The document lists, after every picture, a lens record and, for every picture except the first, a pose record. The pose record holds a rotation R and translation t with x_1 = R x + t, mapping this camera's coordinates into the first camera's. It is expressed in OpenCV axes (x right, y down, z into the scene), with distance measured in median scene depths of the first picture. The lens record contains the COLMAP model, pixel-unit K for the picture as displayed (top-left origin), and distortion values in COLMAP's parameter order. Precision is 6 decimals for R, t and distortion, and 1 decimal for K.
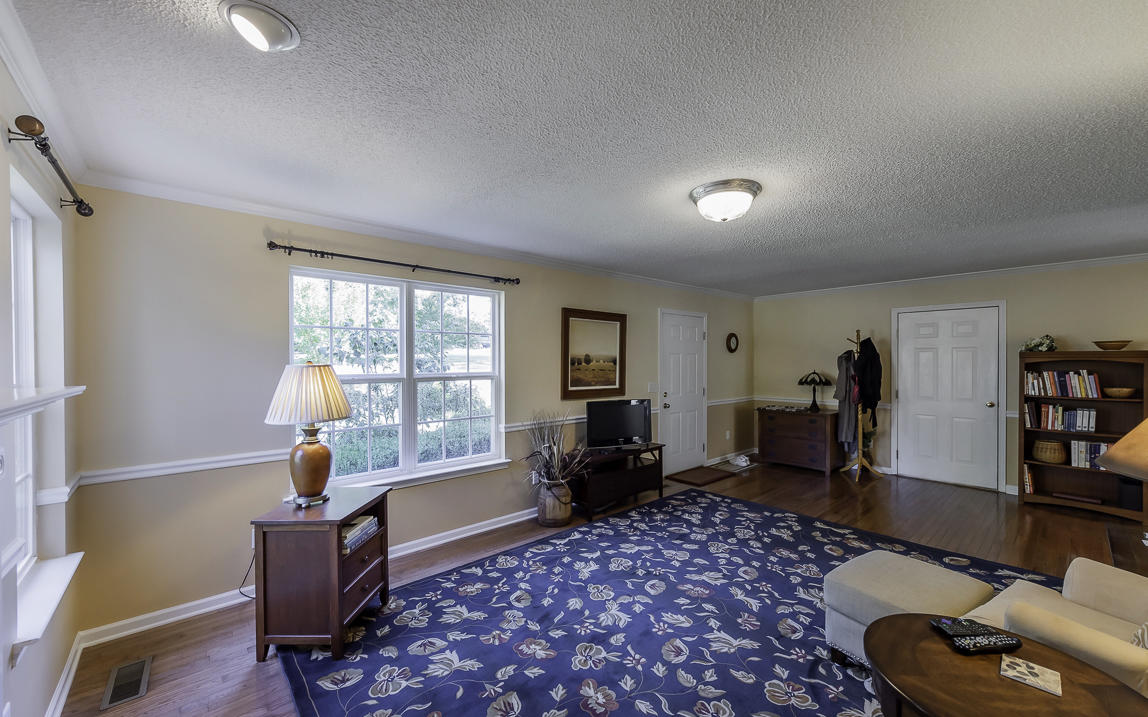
lens RADIAL K [[458.3, 0, 569.6], [0, 458.3, 364.3], [0, 0, 1]] dist [0.009688, -0.002259]
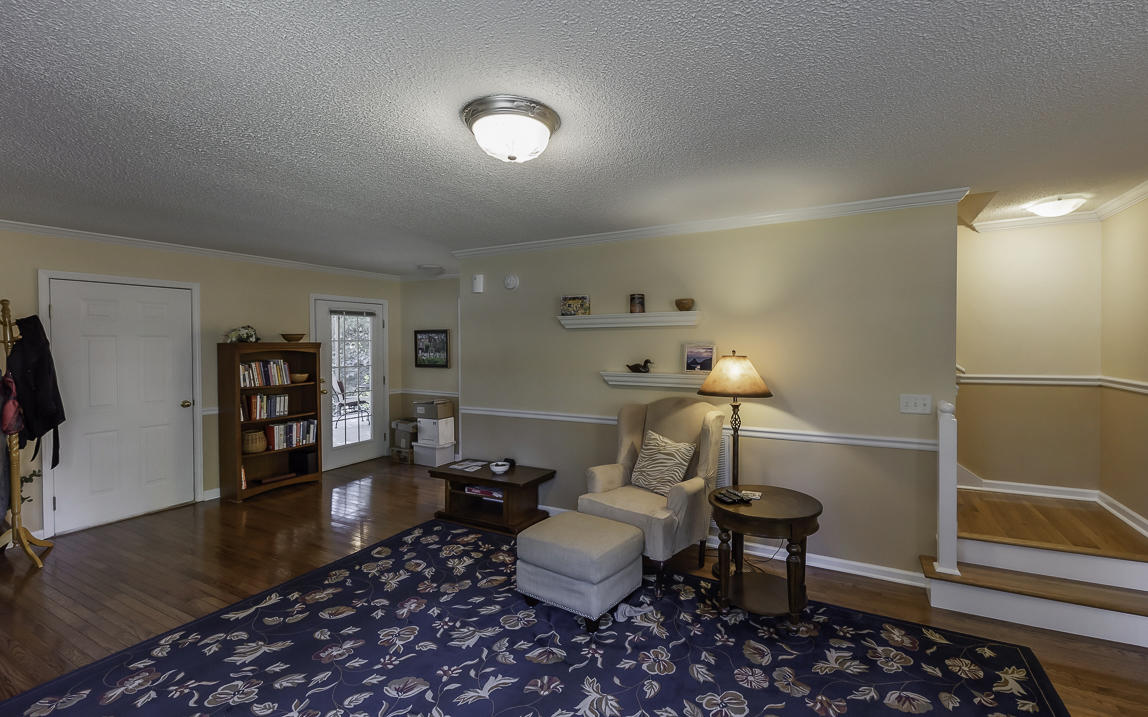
lens RADIAL K [[491.8, 0, 610.5], [0, 491.8, 351.2], [0, 0, 1]] dist [0.007864, -0.001495]
pose [[-0.378795, -0.015953, 0.925343, -0.317379], [0.015309, 0.999607, 0.023500, -0.027919], [-0.925354, 0.023068, -0.378402, 0.874846]]
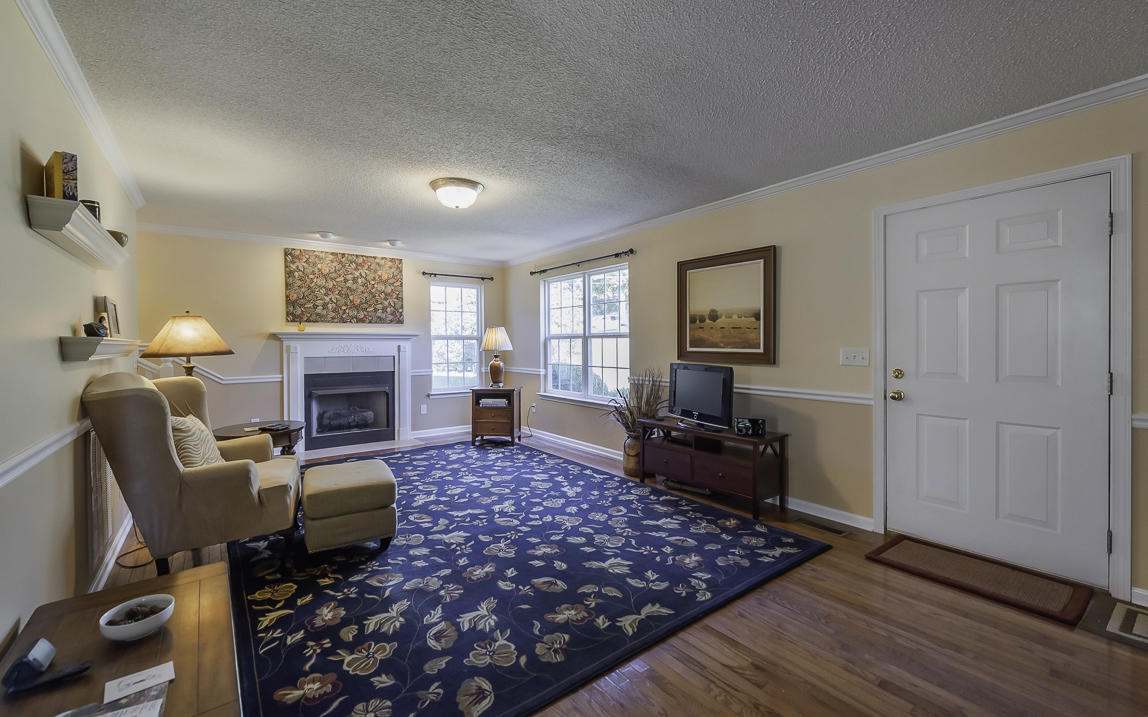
lens RADIAL K [[458.3, 0, 527.8], [0, 458.3, 353.0], [0, 0, 1]] dist [0.009688, -0.002259]
pose [[-0.134641, 0.026241, -0.990547, 1.219004], [-0.004922, 0.999619, 0.027150, 0.048244], [0.990882, 0.008531, -0.134461, 1.045378]]
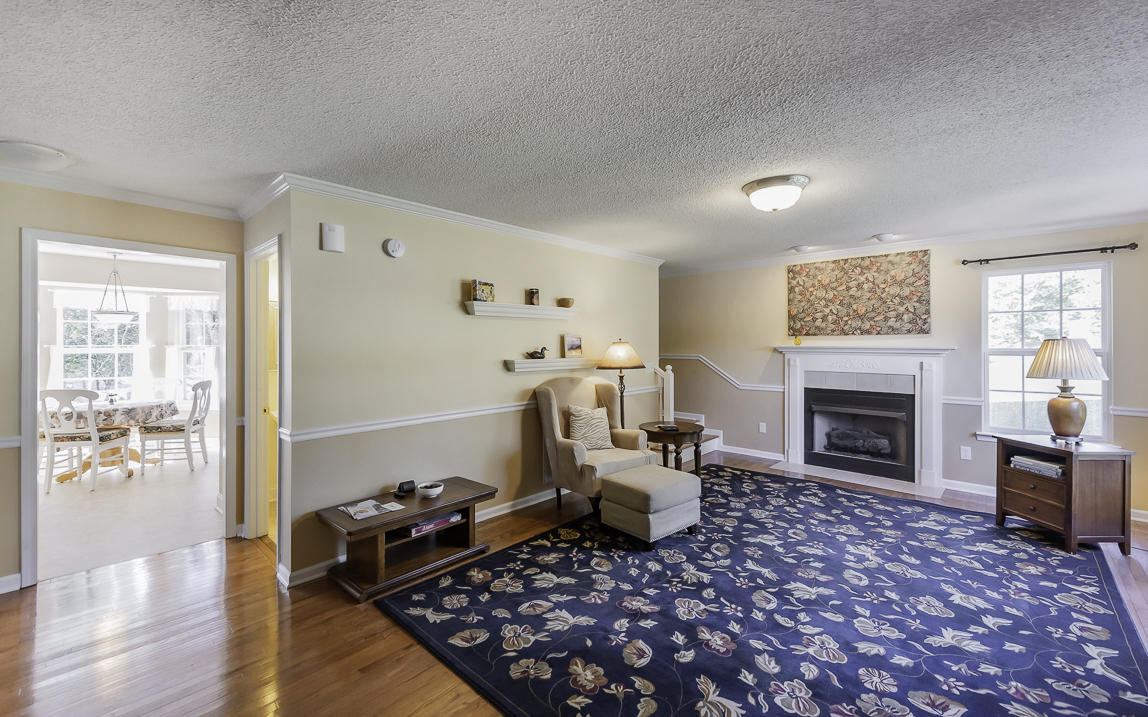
lens RADIAL K [[458.3, 0, 580.0], [0, 458.3, 344.0], [0, 0, 1]] dist [0.009688, -0.002259]
pose [[-0.994814, 0.005606, -0.101554, 0.698500], [0.004603, 0.999938, 0.010102, -0.001371], [0.101604, 0.009582, -0.994779, 1.562873]]
